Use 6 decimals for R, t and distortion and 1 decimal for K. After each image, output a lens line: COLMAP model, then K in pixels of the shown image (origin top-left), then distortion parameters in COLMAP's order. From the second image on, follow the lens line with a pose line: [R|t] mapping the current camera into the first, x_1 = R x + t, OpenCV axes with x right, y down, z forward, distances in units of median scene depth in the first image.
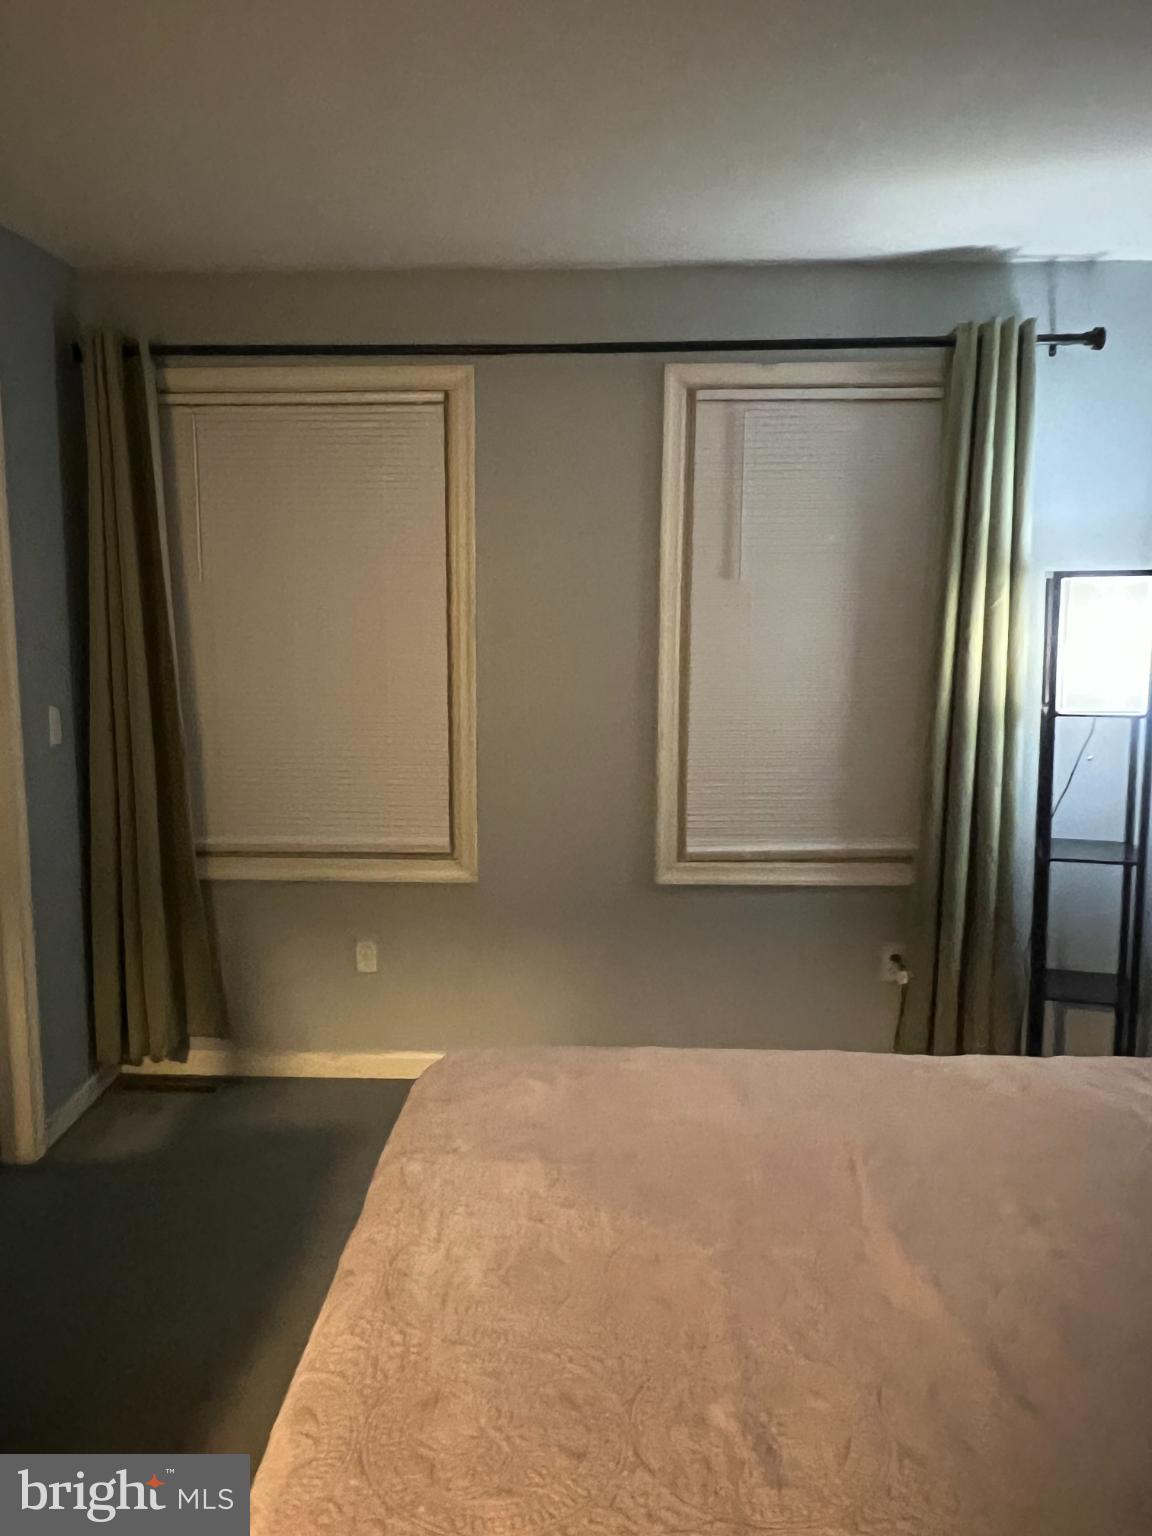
lens RADIAL K [[1154.6, 0, 570.9], [0, 1154.6, 756.2], [0, 0, 1]] dist [0.040888, -0.036082]
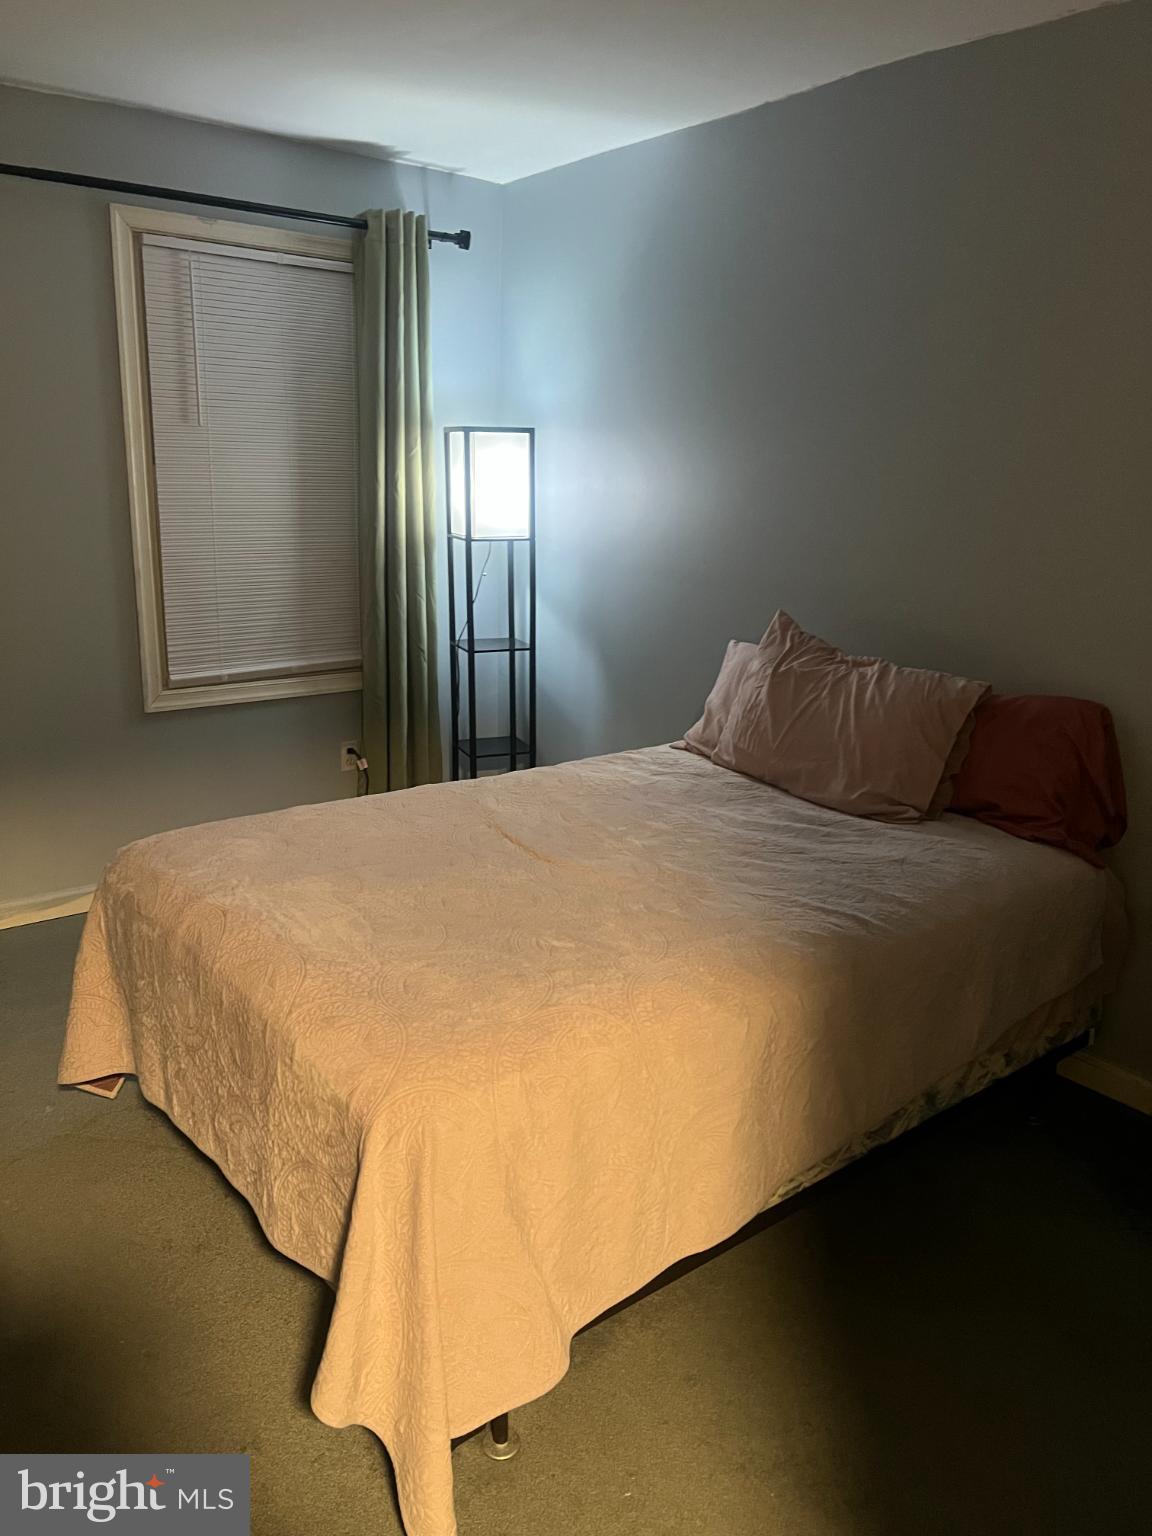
lens RADIAL K [[1154.6, 0, 561.6], [0, 1154.6, 764.6], [0, 0, 1]] dist [0.040888, -0.036082]
pose [[0.767673, -0.143389, 0.624594, -0.337033], [0.069927, 0.987569, 0.140773, 0.036426], [-0.637016, -0.064392, 0.768157, -0.080869]]
